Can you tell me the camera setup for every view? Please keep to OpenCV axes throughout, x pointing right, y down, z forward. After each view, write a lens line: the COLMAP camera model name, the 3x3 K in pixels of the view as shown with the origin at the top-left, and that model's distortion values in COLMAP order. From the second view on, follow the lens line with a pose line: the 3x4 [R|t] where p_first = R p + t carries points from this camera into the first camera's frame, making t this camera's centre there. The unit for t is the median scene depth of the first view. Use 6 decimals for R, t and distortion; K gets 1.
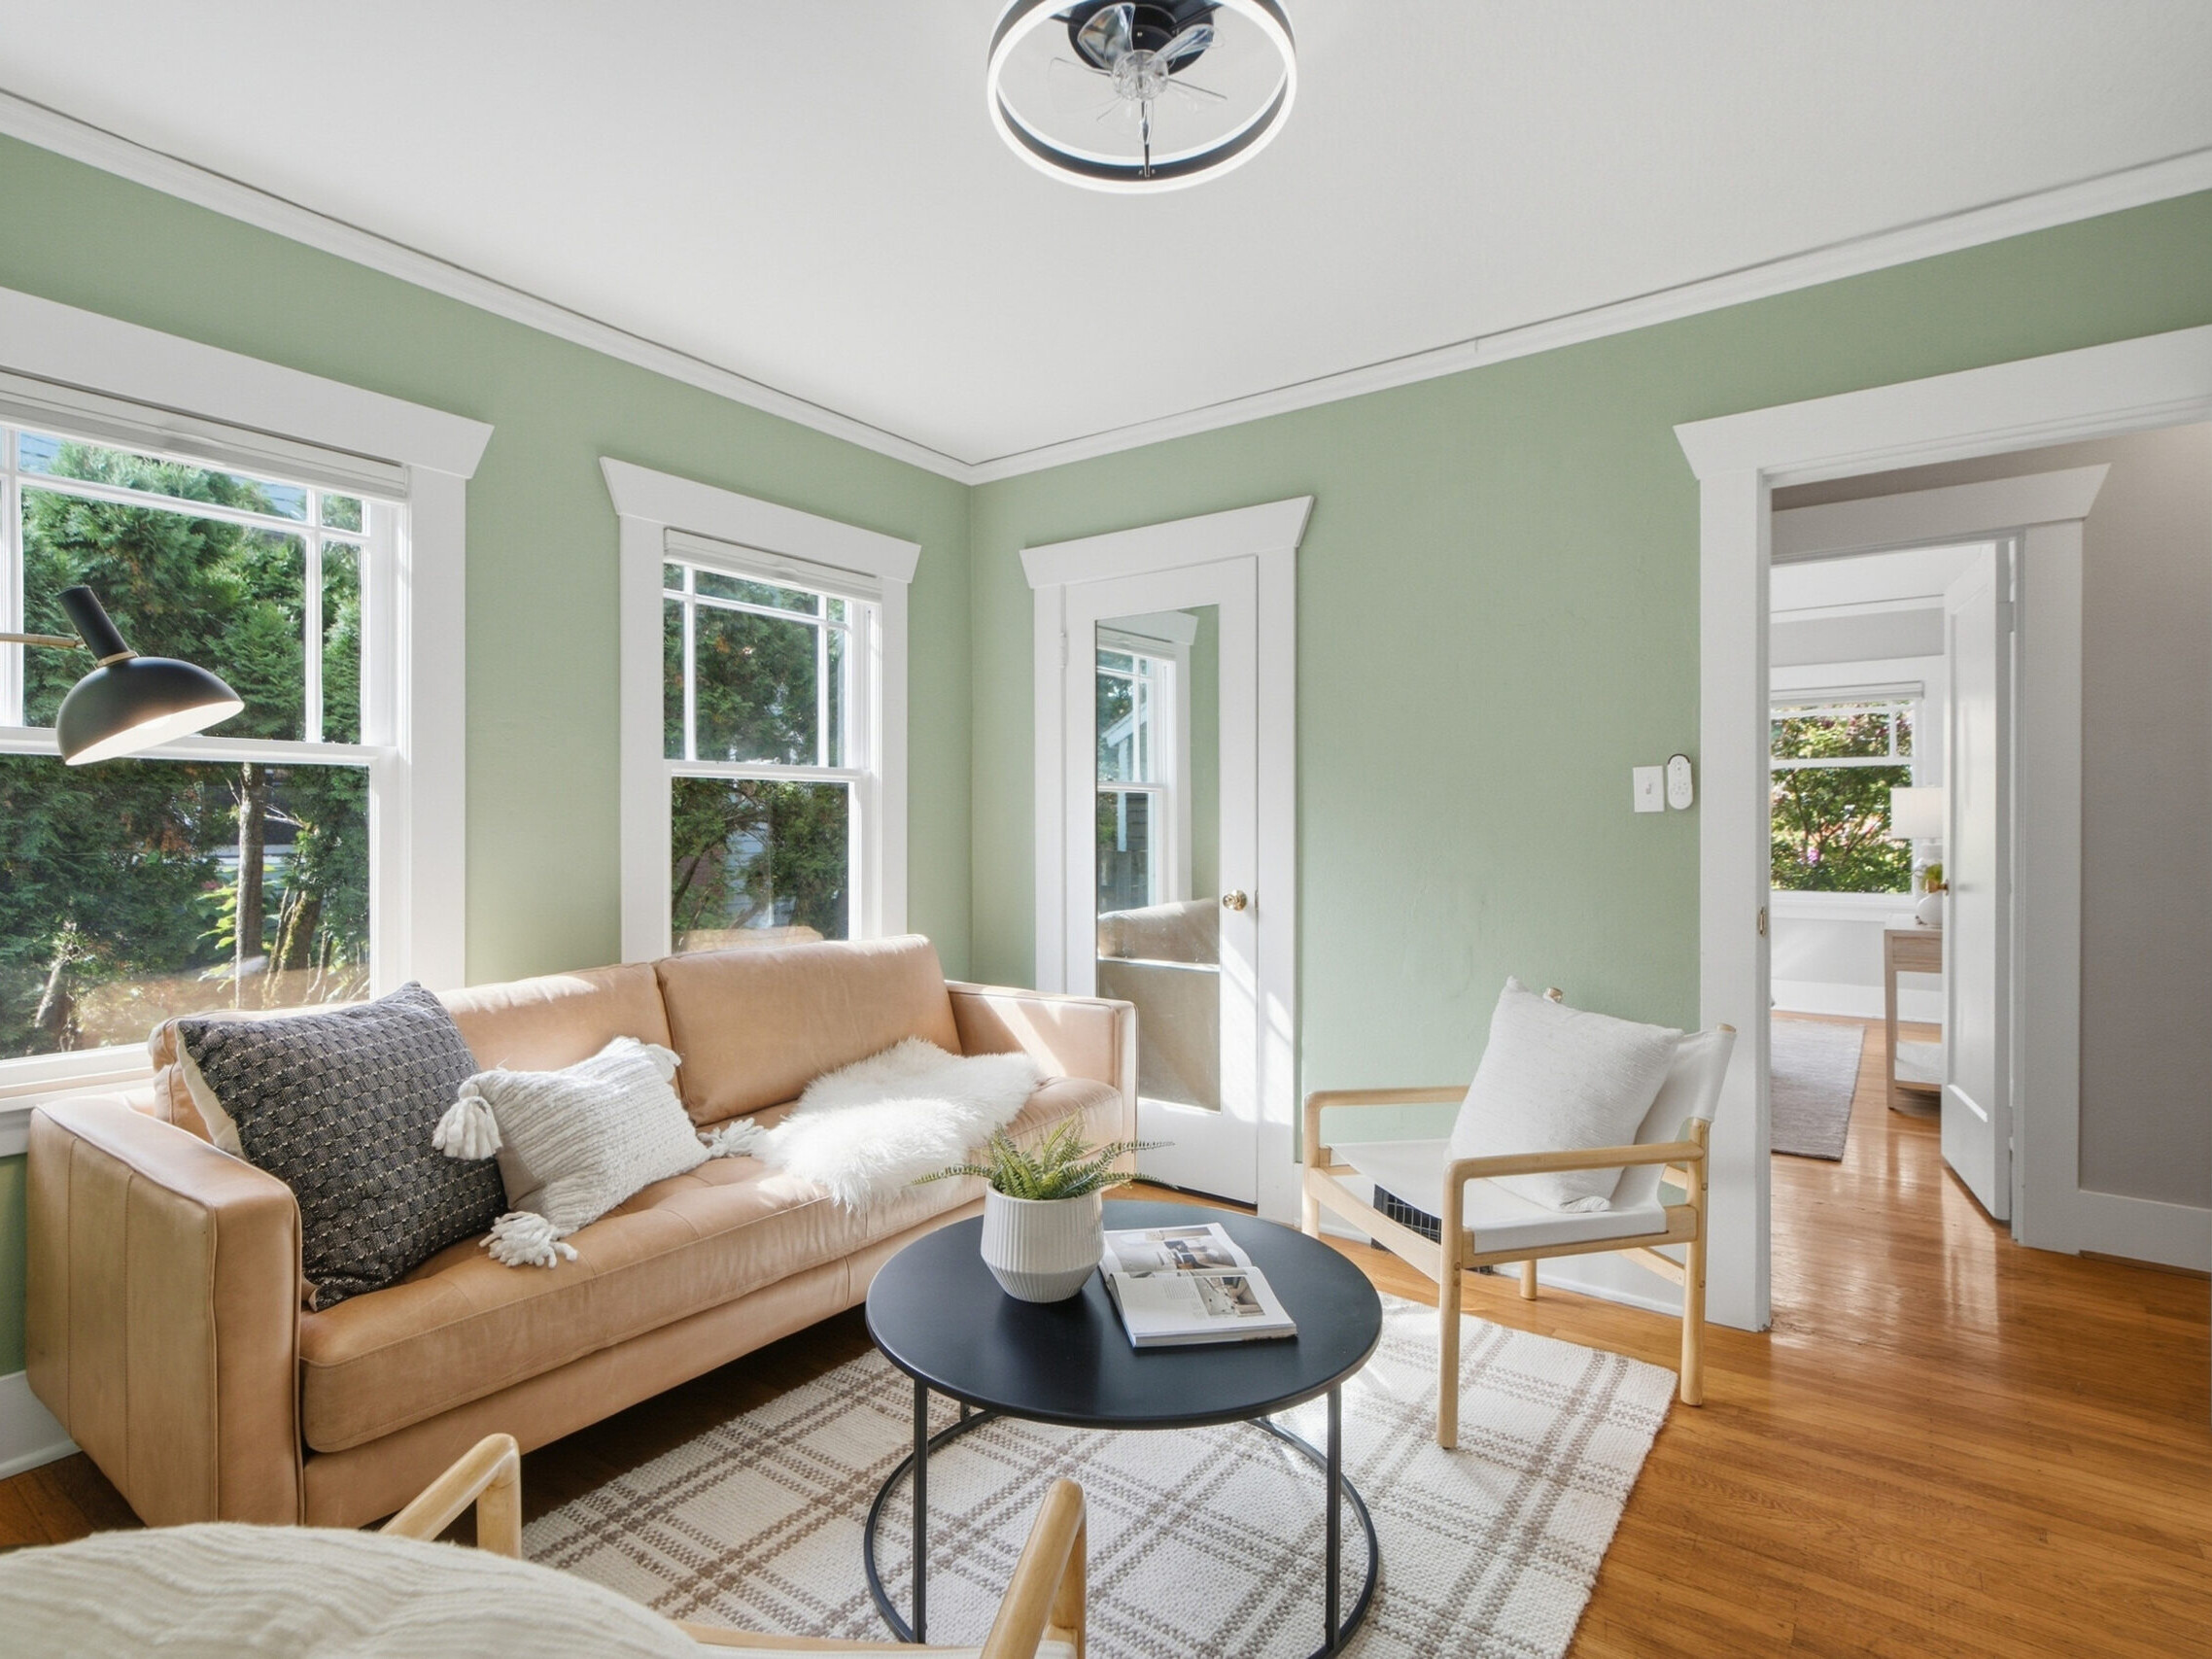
lens RADIAL K [[1135.1, 0, 1104.1], [0, 1135.1, 833.0], [0, 0, 1]] dist [-0.005199, 0.002024]
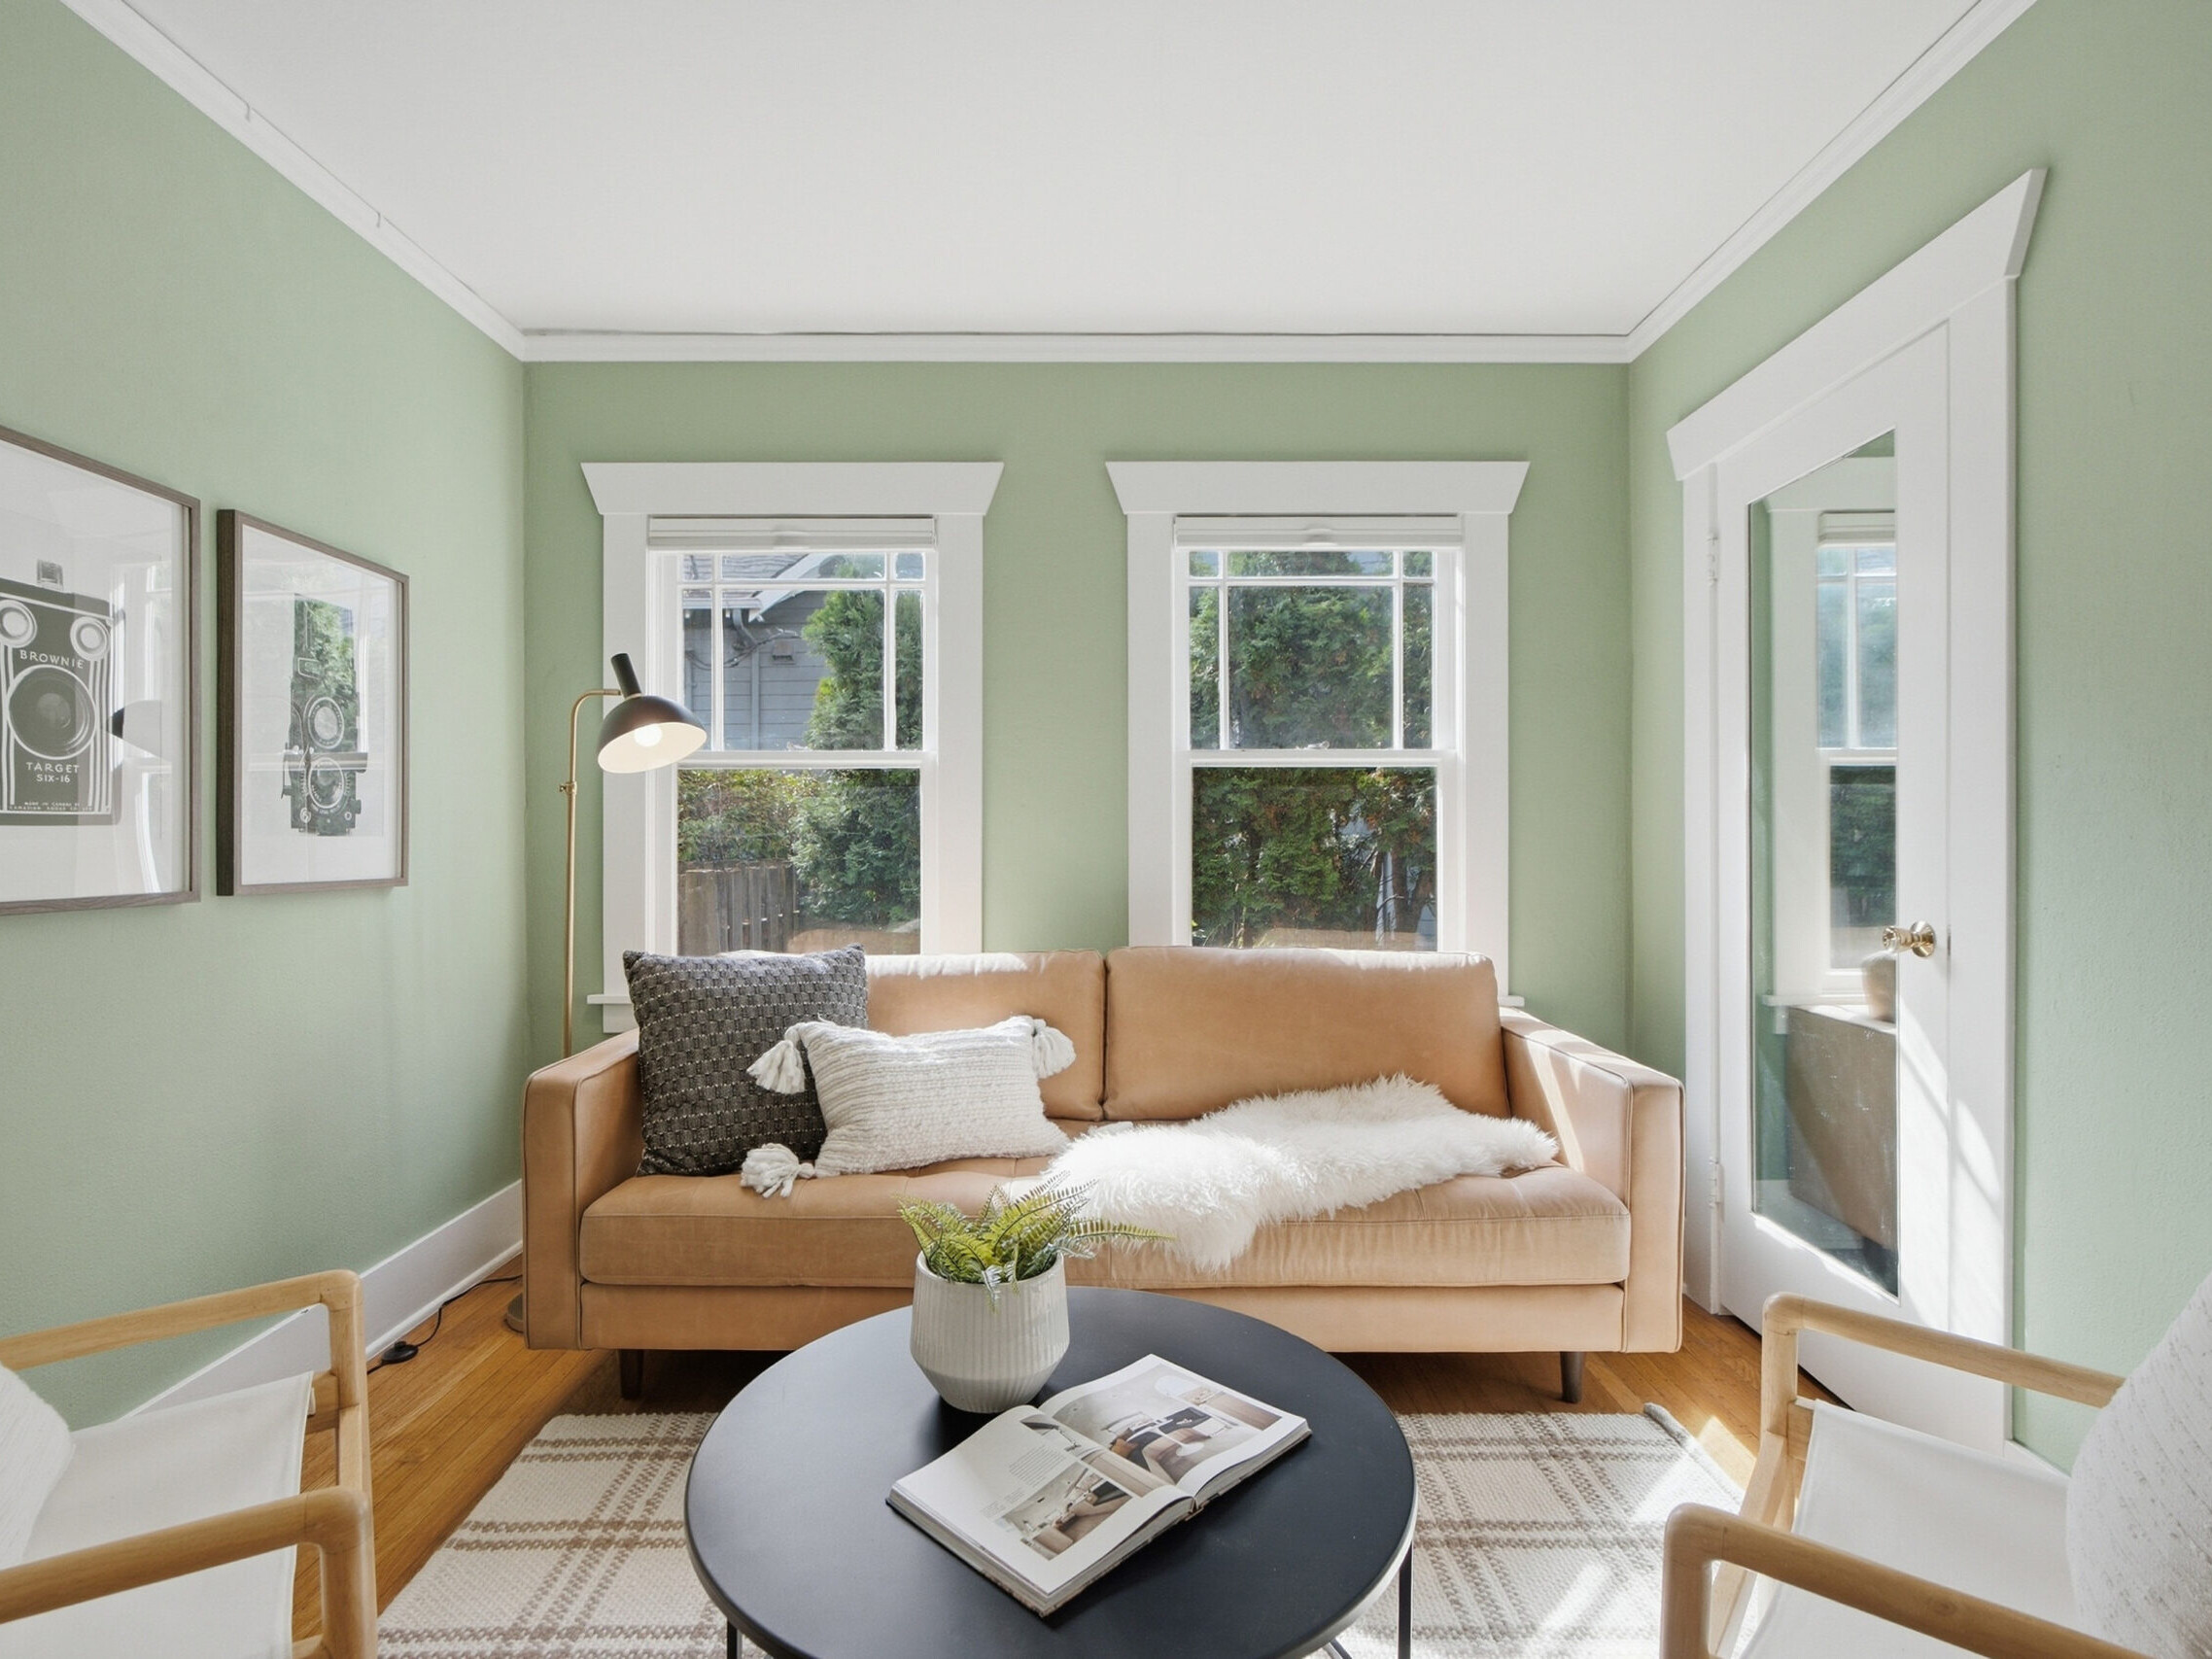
lens RADIAL K [[1135.1, 0, 1091.9], [0, 1135.1, 833.1], [0, 0, 1]] dist [-0.005199, 0.002024]
pose [[0.579358, 0.005561, -0.815054, 0.395397], [-0.006273, 0.999978, 0.002363, 0.006897], [0.815049, 0.003744, 0.579380, 0.377157]]
